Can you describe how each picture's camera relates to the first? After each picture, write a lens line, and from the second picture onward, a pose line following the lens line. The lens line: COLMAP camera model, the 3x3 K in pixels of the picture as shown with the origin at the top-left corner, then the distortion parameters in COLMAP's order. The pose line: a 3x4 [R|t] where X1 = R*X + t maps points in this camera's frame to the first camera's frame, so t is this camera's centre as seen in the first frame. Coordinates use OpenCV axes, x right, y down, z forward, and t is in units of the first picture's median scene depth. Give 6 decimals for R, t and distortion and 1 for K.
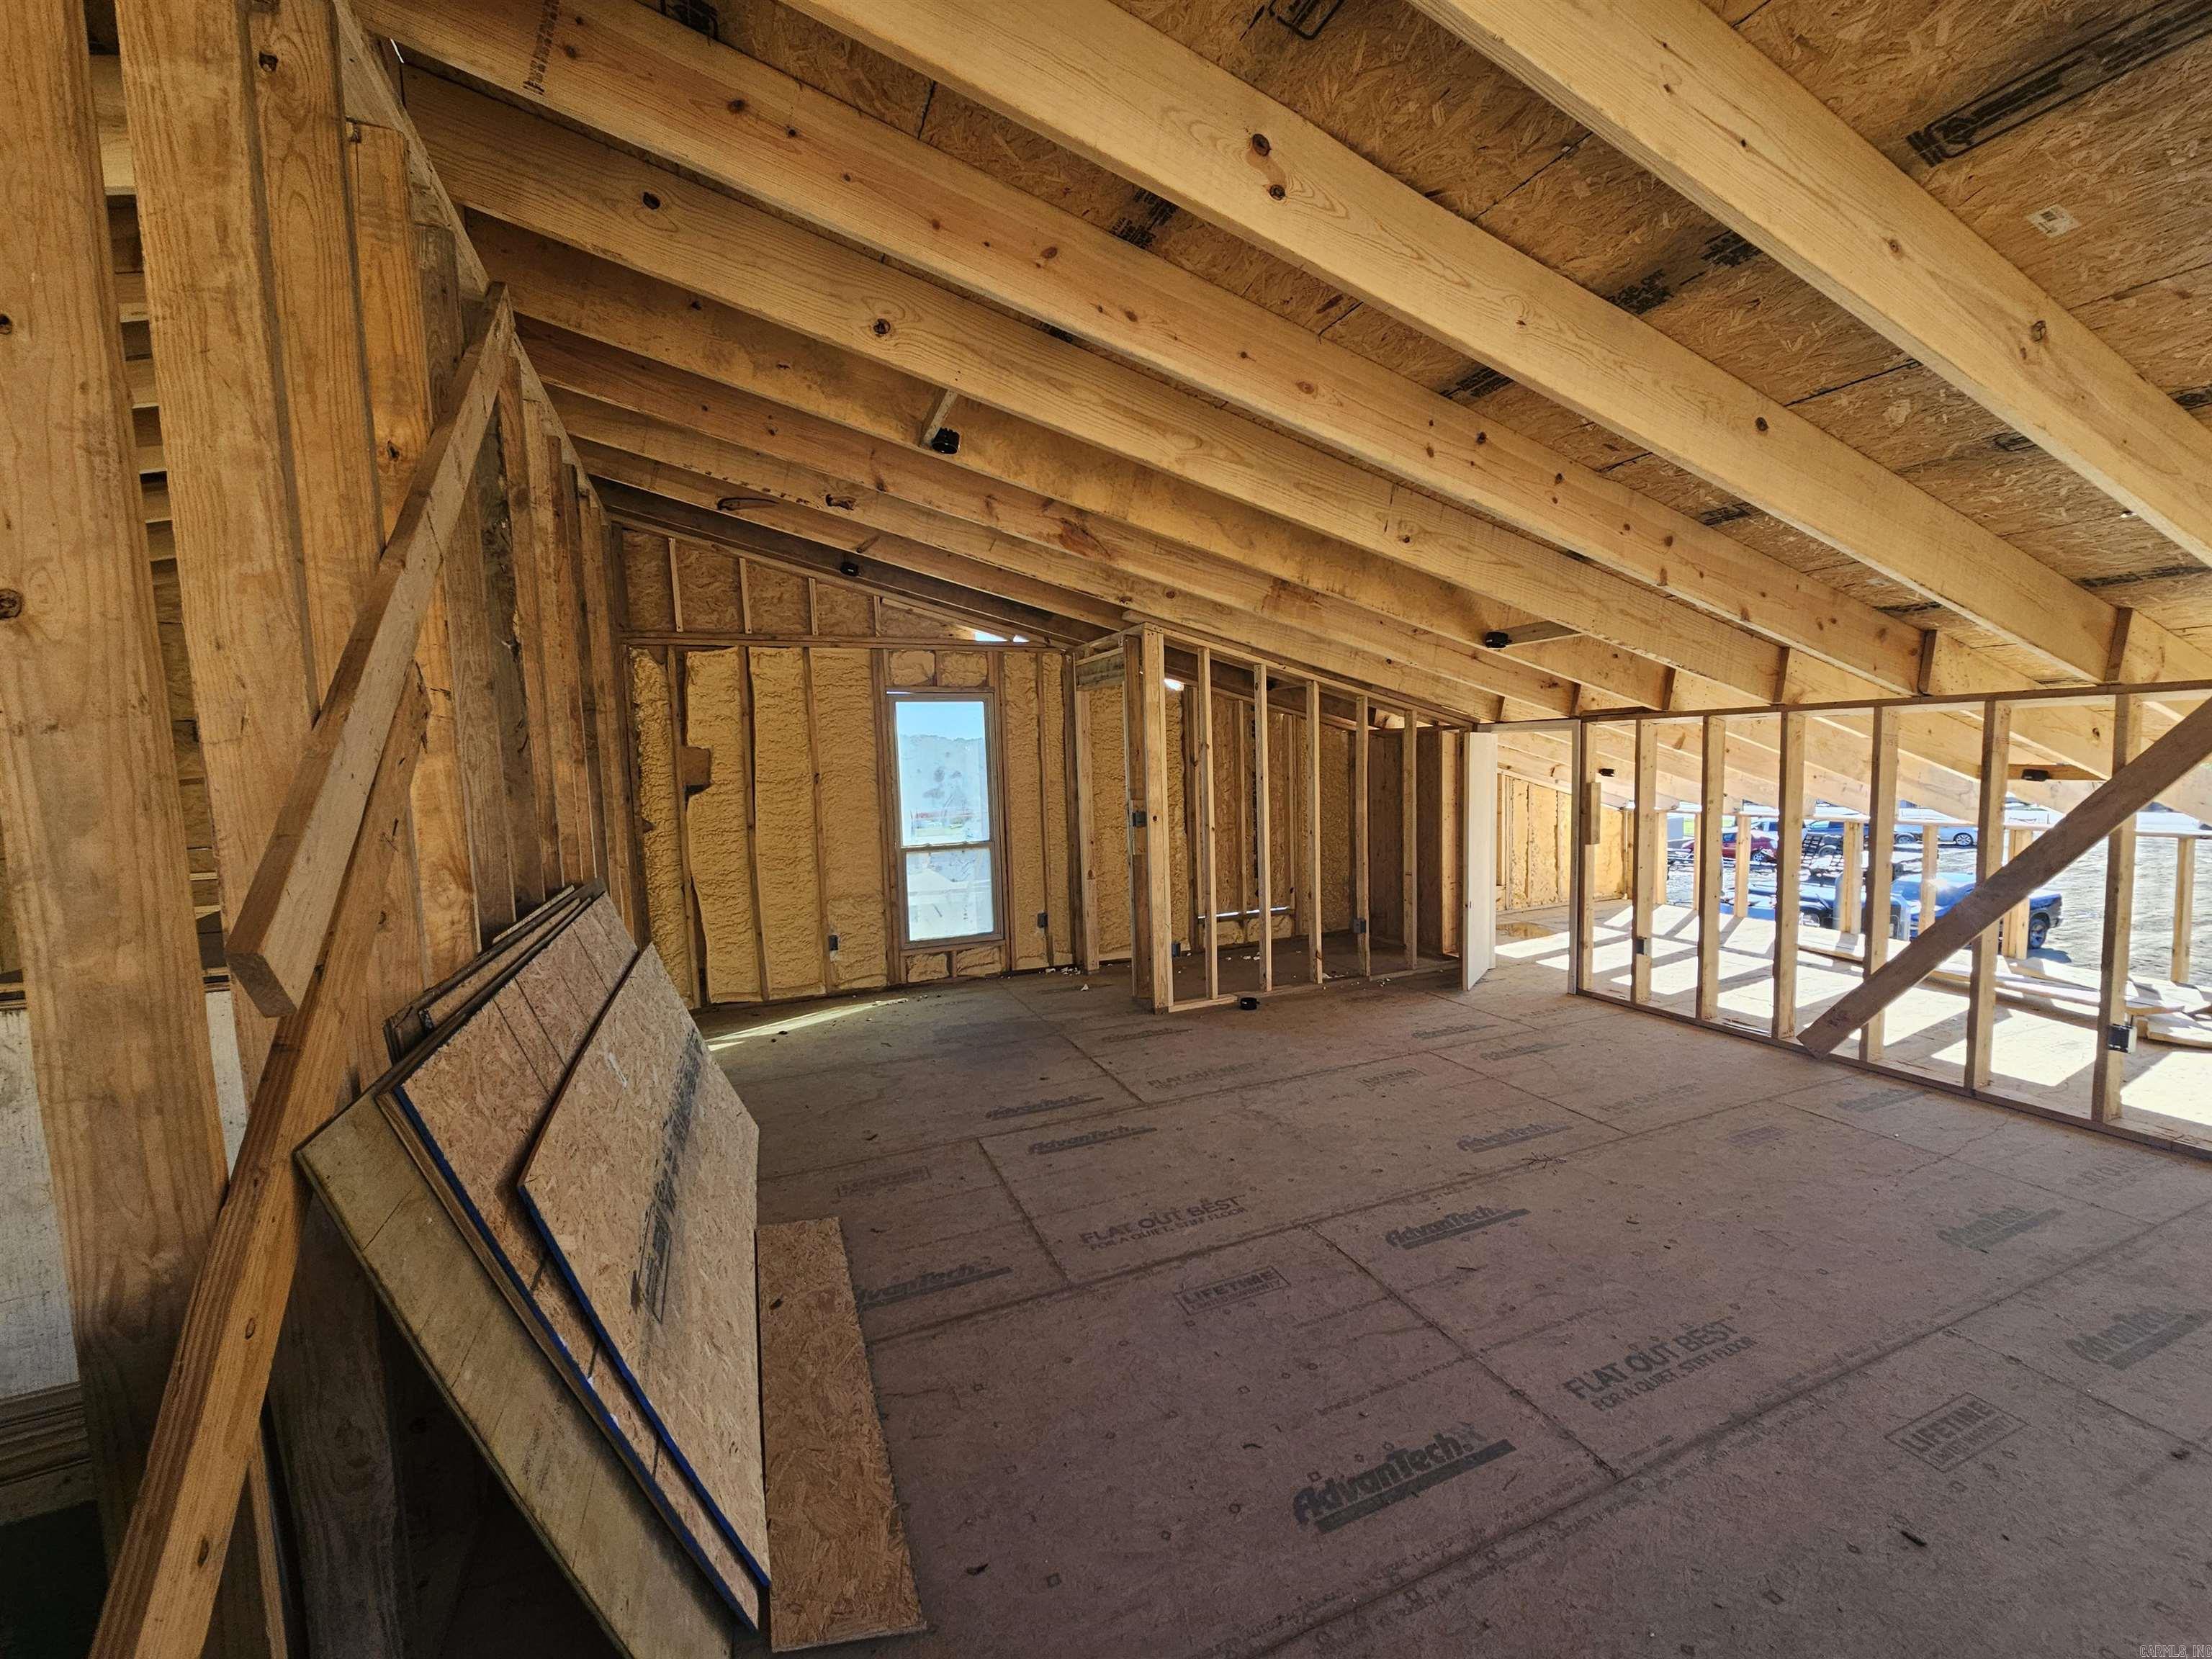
lens RADIAL K [[904.5, 0, 1111.6], [0, 904.5, 837.4], [0, 0, 1]] dist [-0.003764, 0.001599]
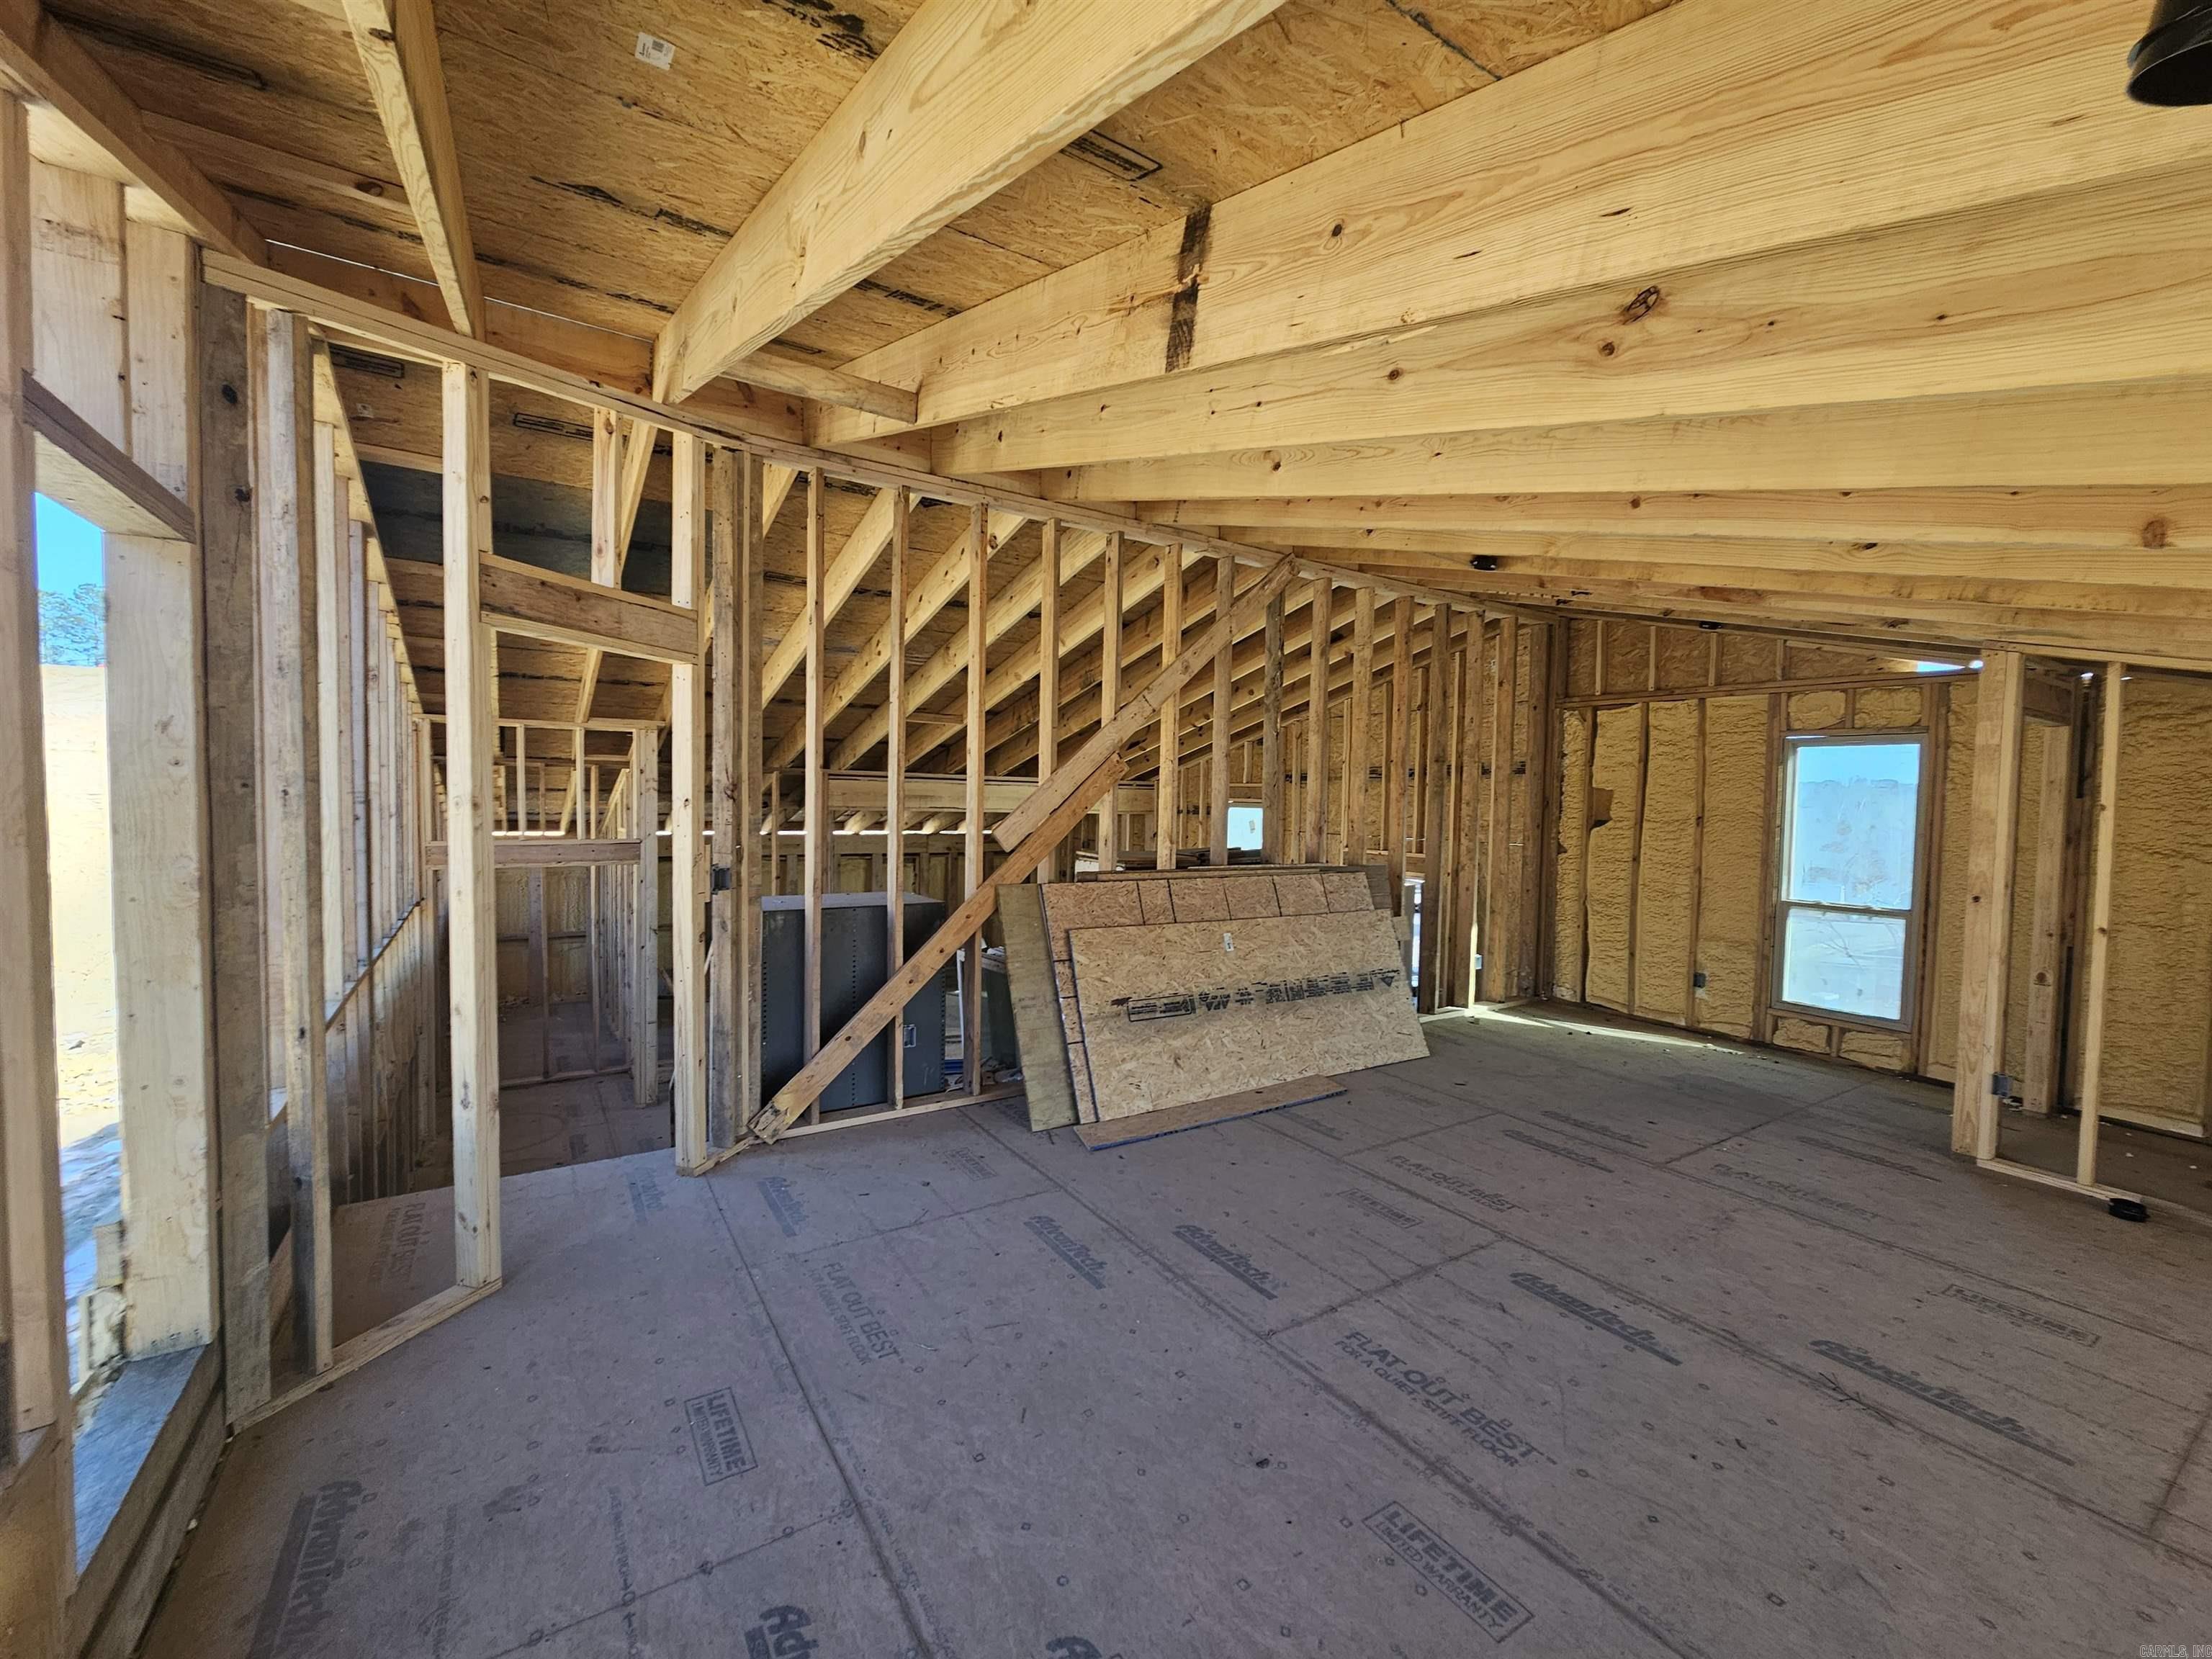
lens RADIAL K [[904.5, 0, 1106.9], [0, 904.5, 829.0], [0, 0, 1]] dist [-0.003764, 0.001599]
pose [[0.177306, 0.074700, -0.981317, 0.579890], [-0.111264, 0.992244, 0.055428, -0.037419], [0.977846, 0.099358, 0.184242, 0.130297]]
